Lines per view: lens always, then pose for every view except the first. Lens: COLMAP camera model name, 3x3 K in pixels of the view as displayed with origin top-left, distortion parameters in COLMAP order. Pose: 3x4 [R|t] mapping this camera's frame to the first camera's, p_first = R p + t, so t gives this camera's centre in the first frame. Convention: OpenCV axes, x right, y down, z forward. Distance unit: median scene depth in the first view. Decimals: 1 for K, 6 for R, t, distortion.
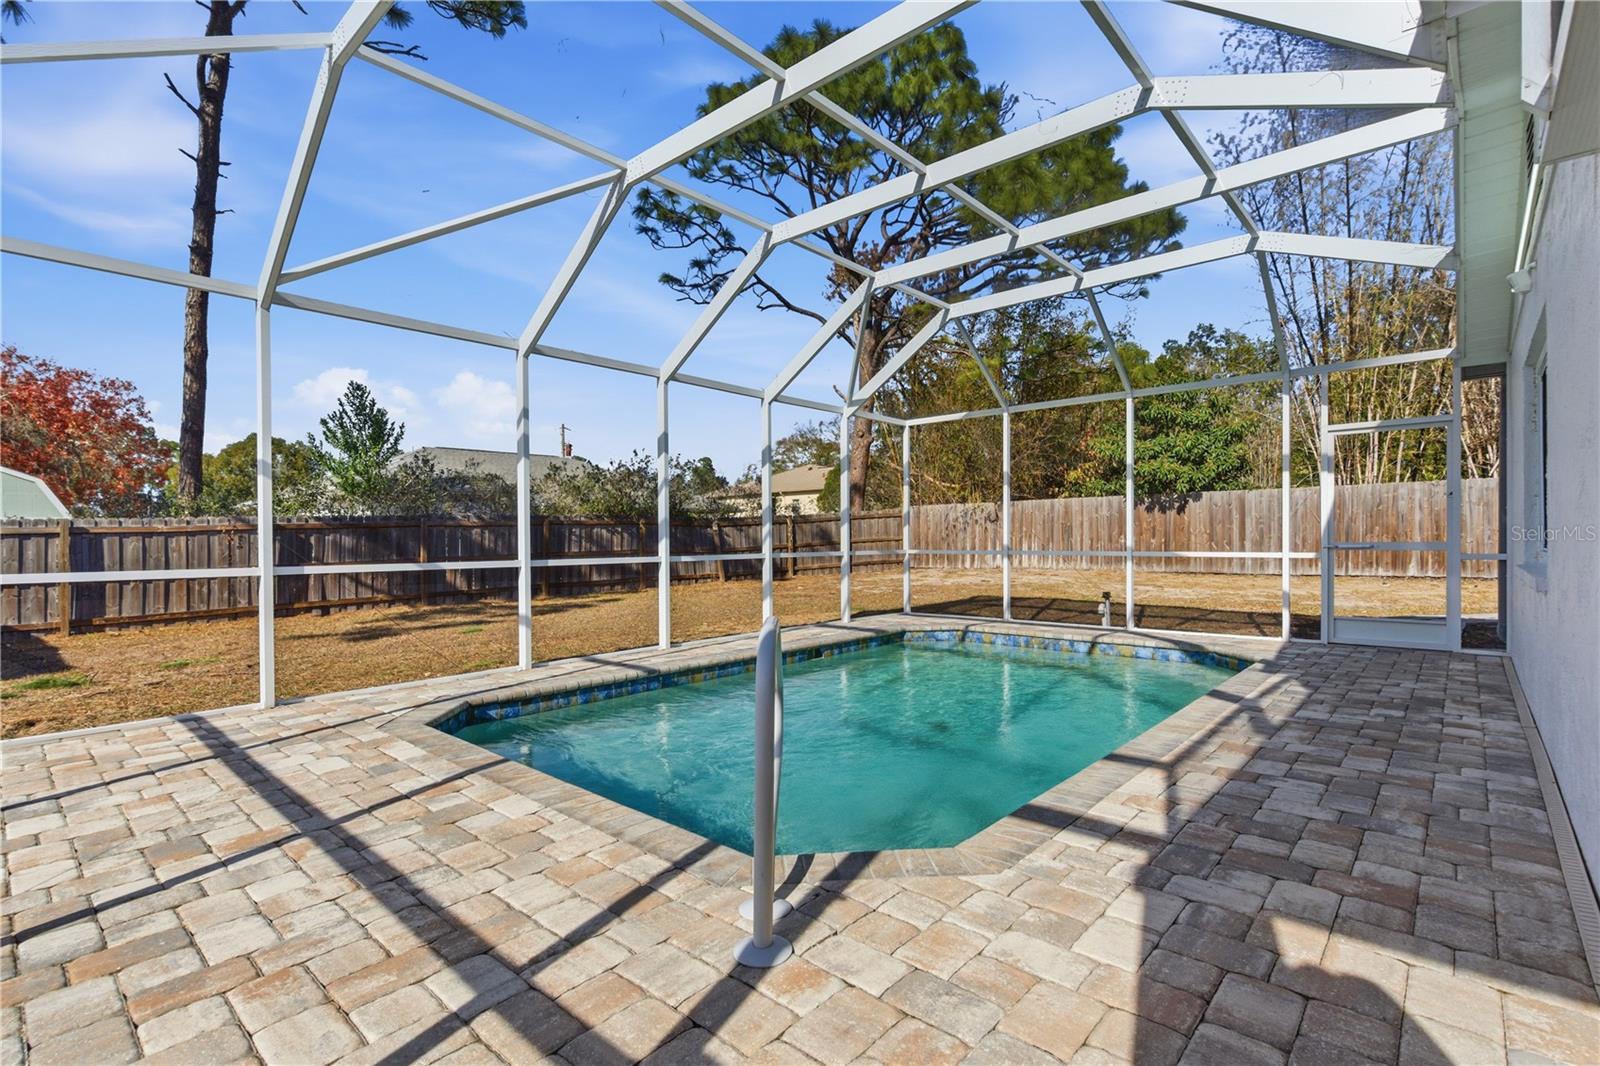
lens RADIAL K [[720.9, 0, 771.7], [0, 720.9, 543.7], [0, 0, 1]] dist [0.002104, -0.003177]
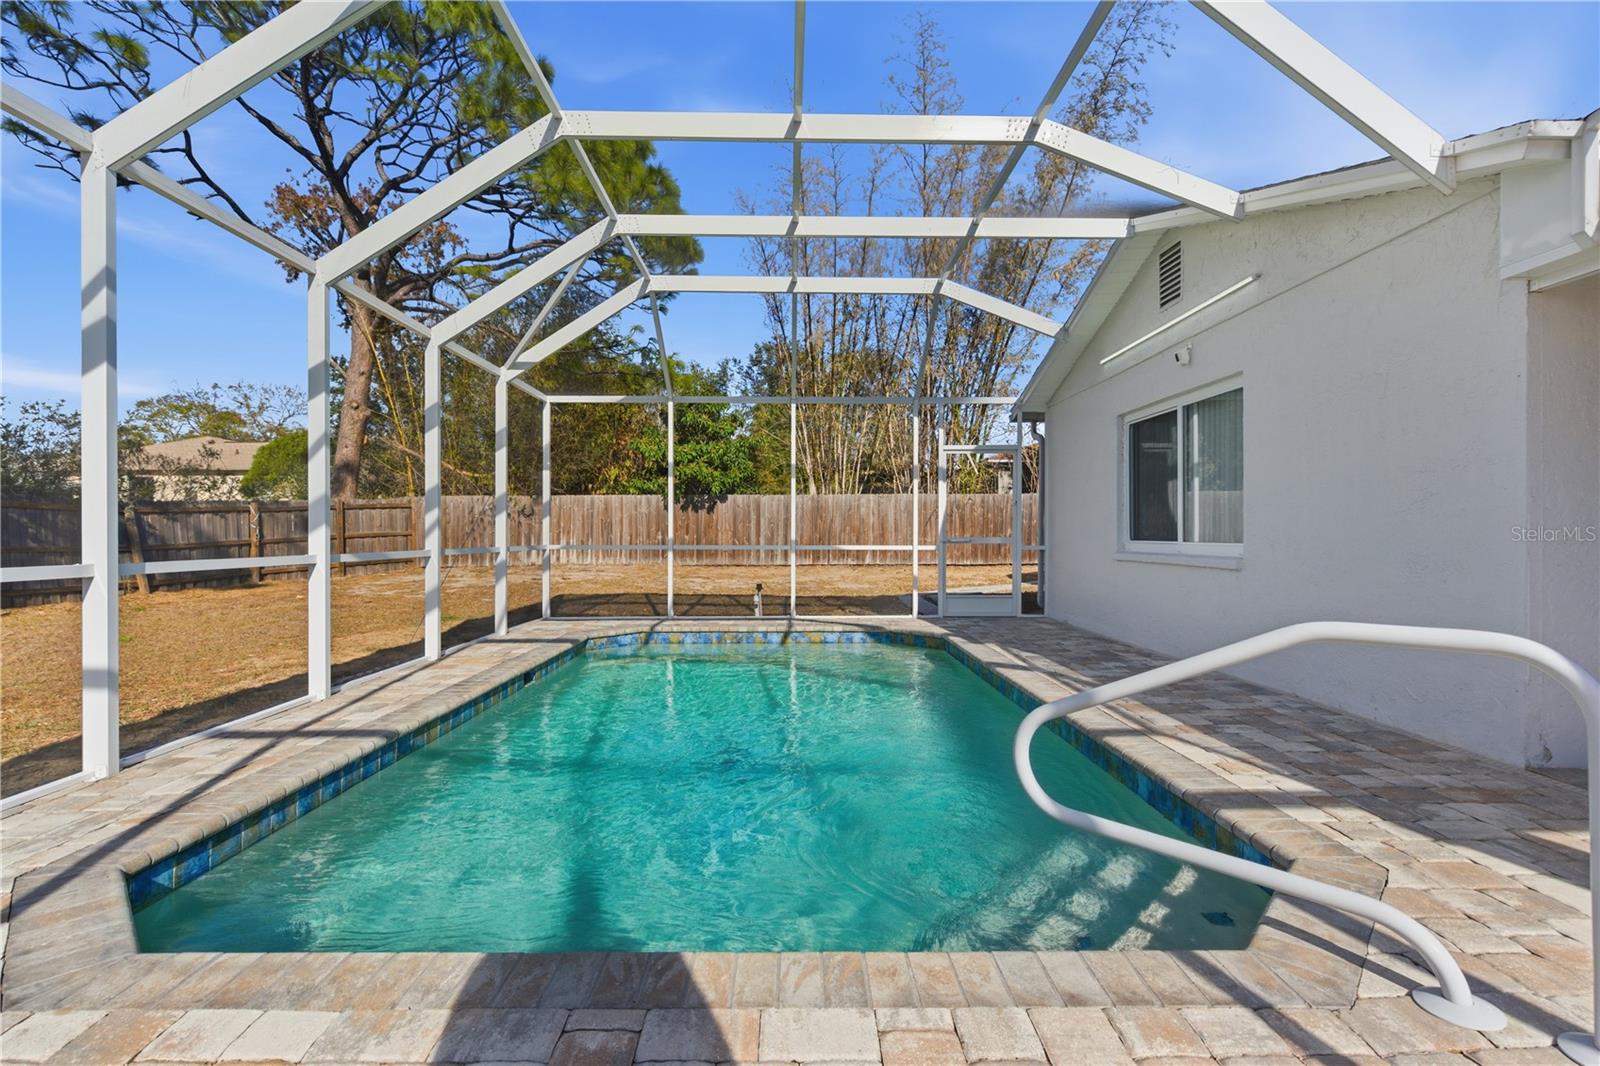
lens RADIAL K [[720.9, 0, 798.3], [0, 720.9, 538.7], [0, 0, 1]] dist [0.002104, -0.003177]
pose [[0.735890, 0.003231, 0.677094, -0.126348], [-0.001852, 0.999994, -0.002759, 0.002043], [-0.677099, 0.000776, 0.735892, 0.111275]]
